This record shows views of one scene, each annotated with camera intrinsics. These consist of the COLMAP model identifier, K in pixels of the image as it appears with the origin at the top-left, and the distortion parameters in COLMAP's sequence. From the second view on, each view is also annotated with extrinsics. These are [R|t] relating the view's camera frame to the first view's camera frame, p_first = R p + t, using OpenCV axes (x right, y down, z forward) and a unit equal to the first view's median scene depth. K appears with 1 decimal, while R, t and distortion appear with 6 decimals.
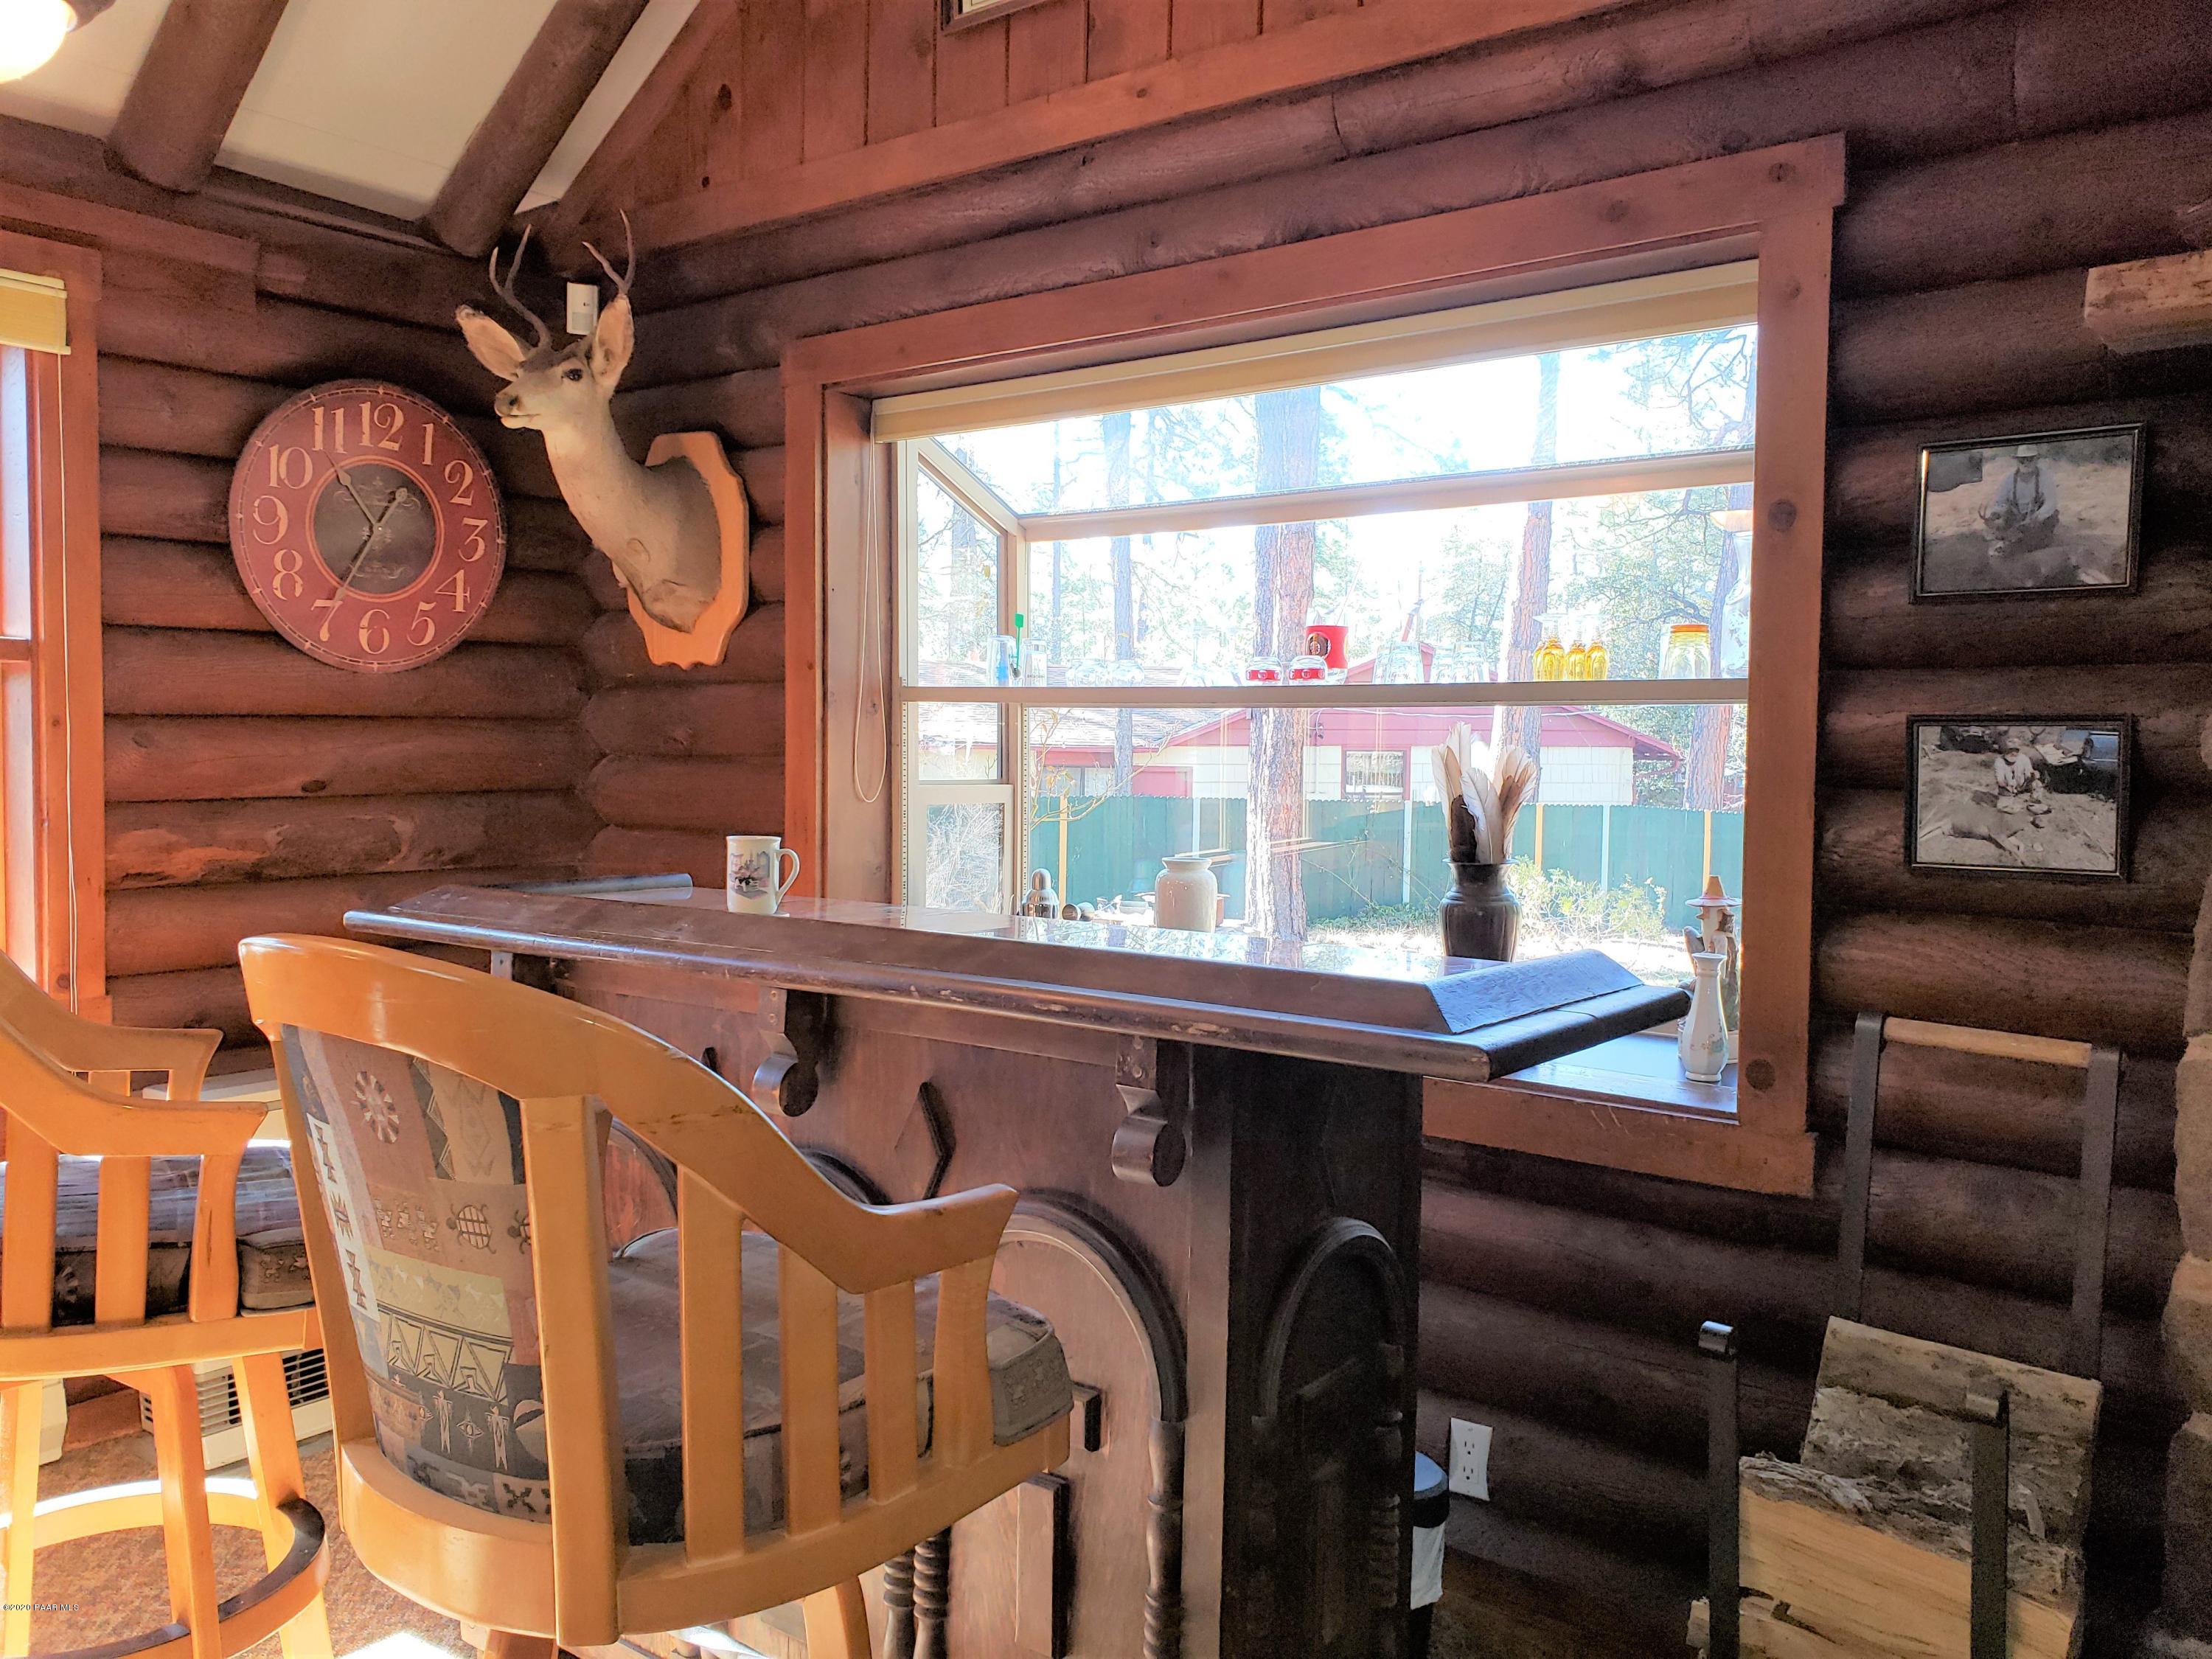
lens RADIAL K [[1666.8, 0, 1106.0], [0, 1666.8, 829.5], [0, 0, 1]] dist [0.001861, -0.000716]
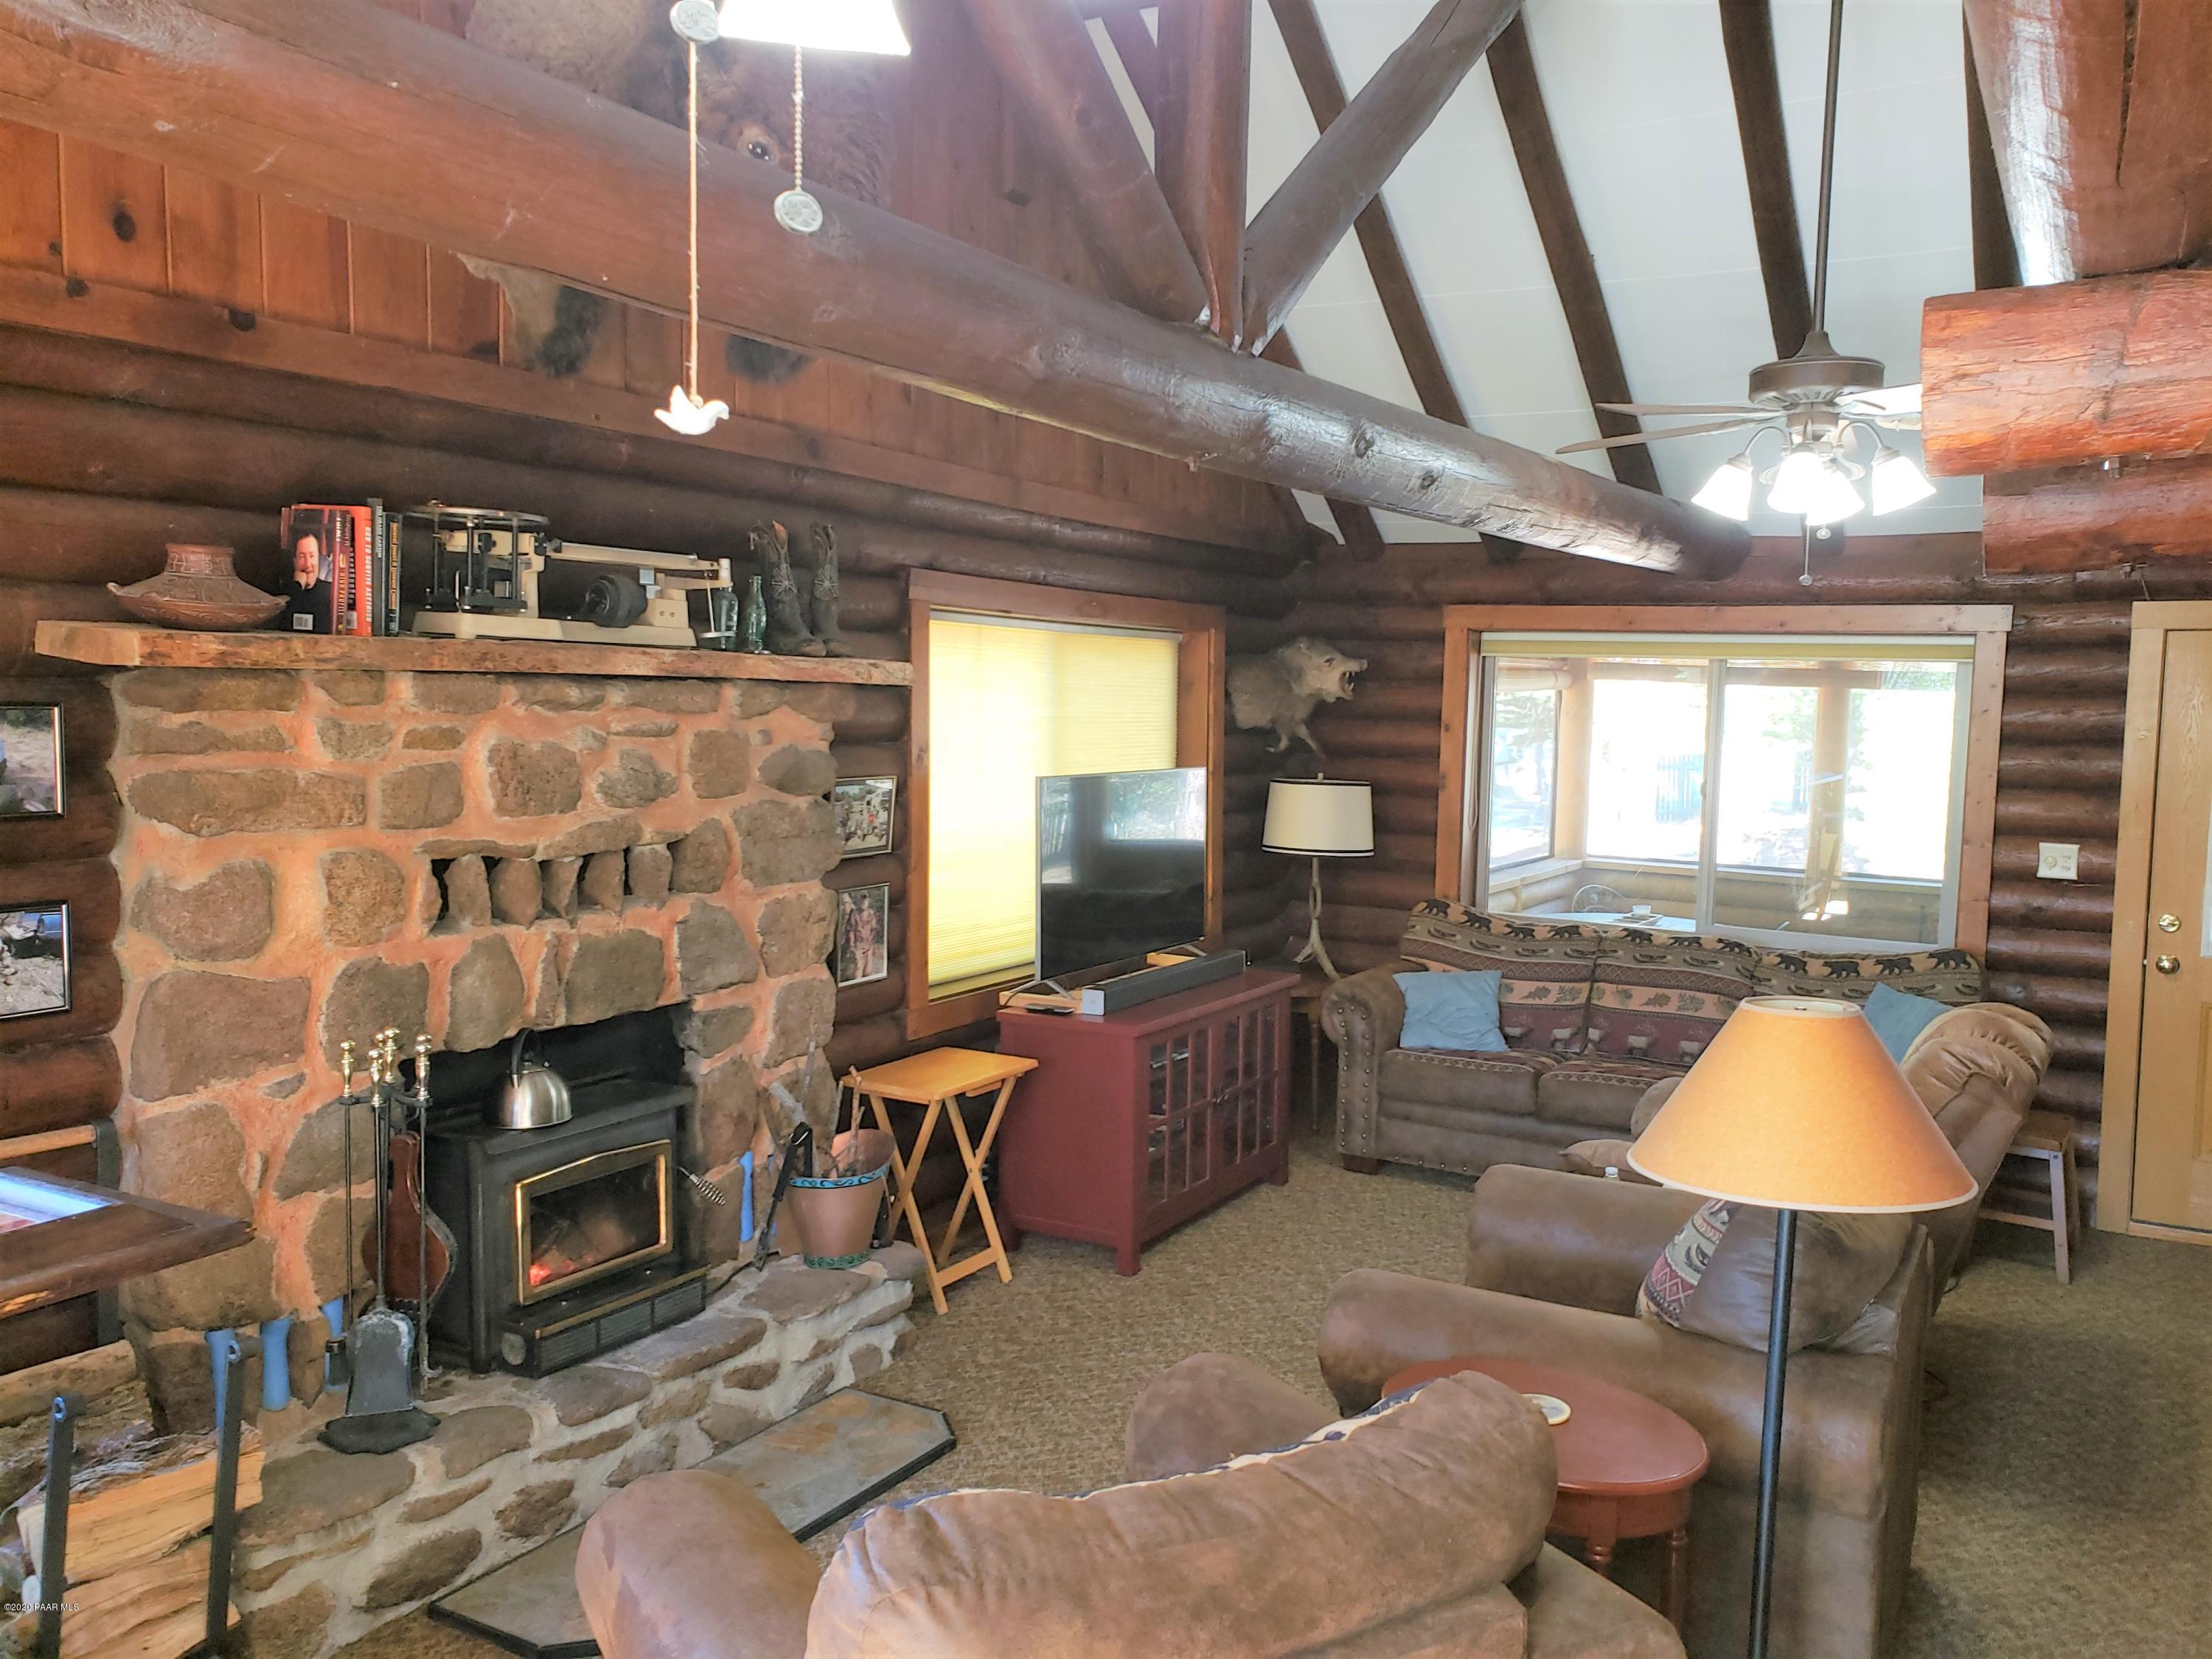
lens RADIAL K [[1709.7, 0, 1117.3], [0, 1709.7, 821.5], [0, 0, 1]] dist [0.005624, 0.034870]
pose [[-0.140324, -0.096190, 0.985422, -0.998765], [0.028731, 0.994455, 0.101163, -0.262335], [-0.989689, 0.042508, -0.136783, 0.284234]]
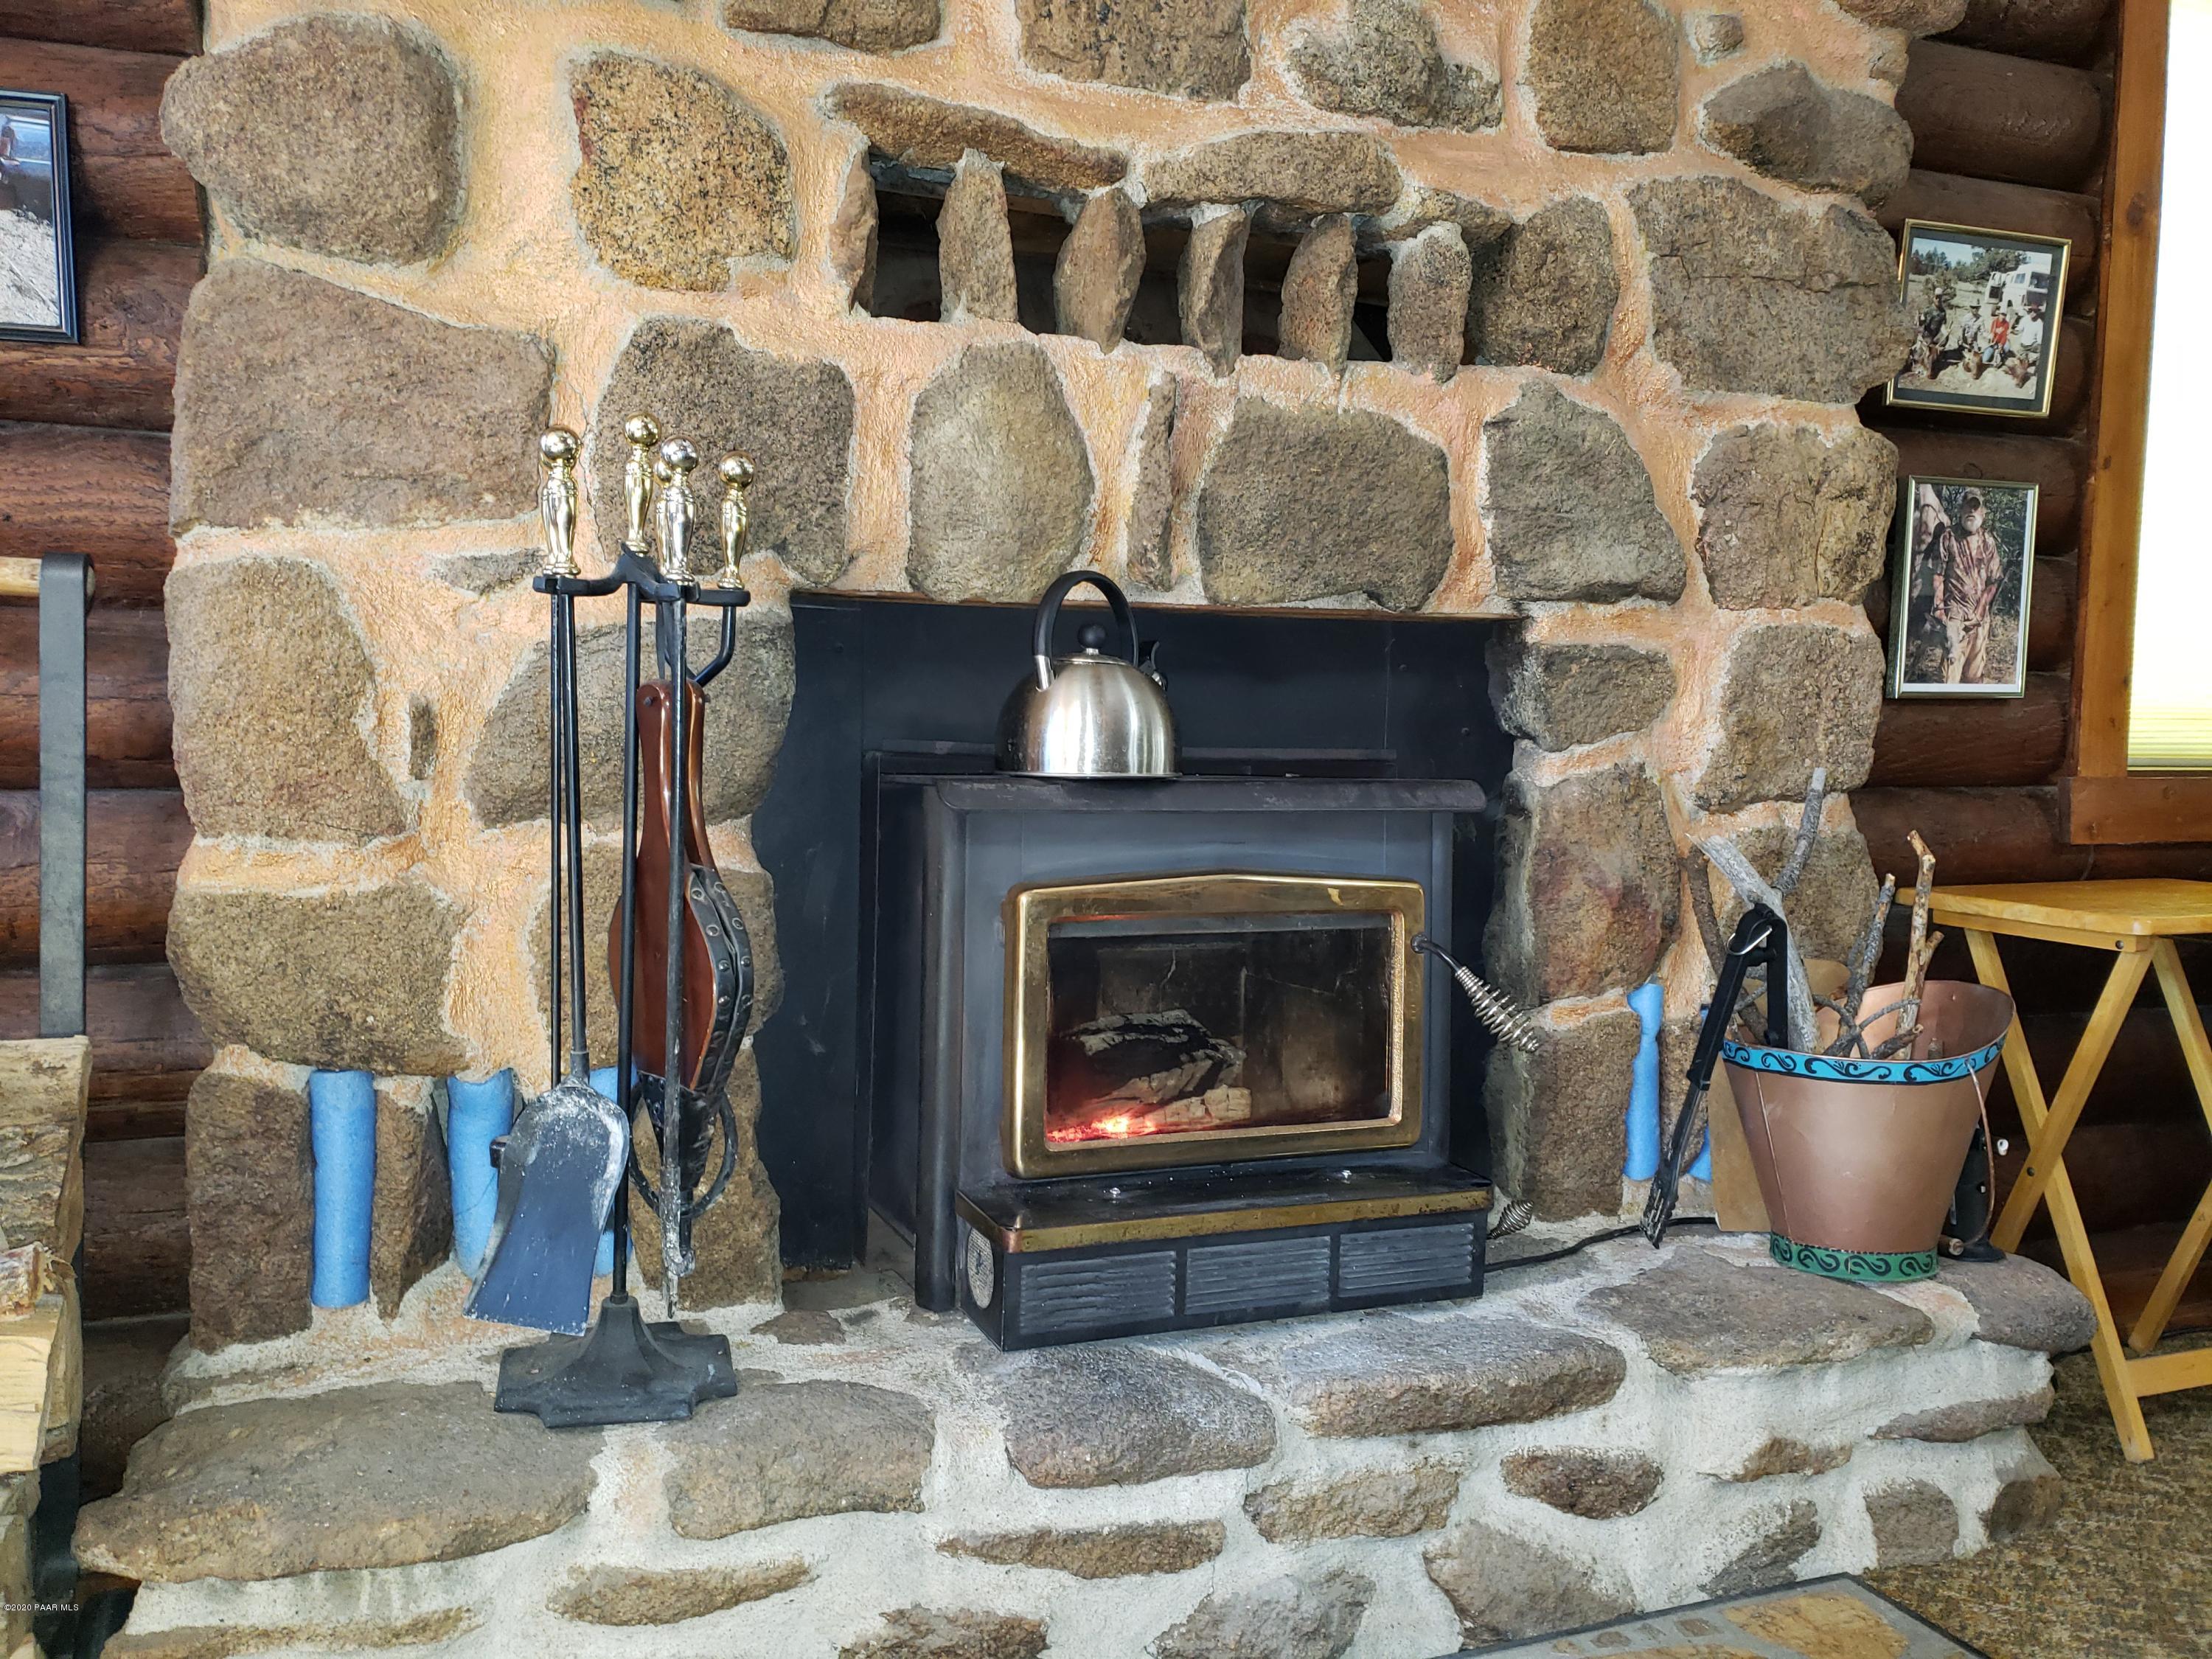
lens RADIAL K [[1709.7, 0, 1117.3], [0, 1709.7, 821.5], [0, 0, 1]] dist [0.005624, 0.034870]
pose [[0.482944, -0.065756, 0.873179, 0.171718], [0.032557, 0.997835, 0.057137, 0.205189], [-0.875046, 0.000834, 0.484040, 0.259242]]
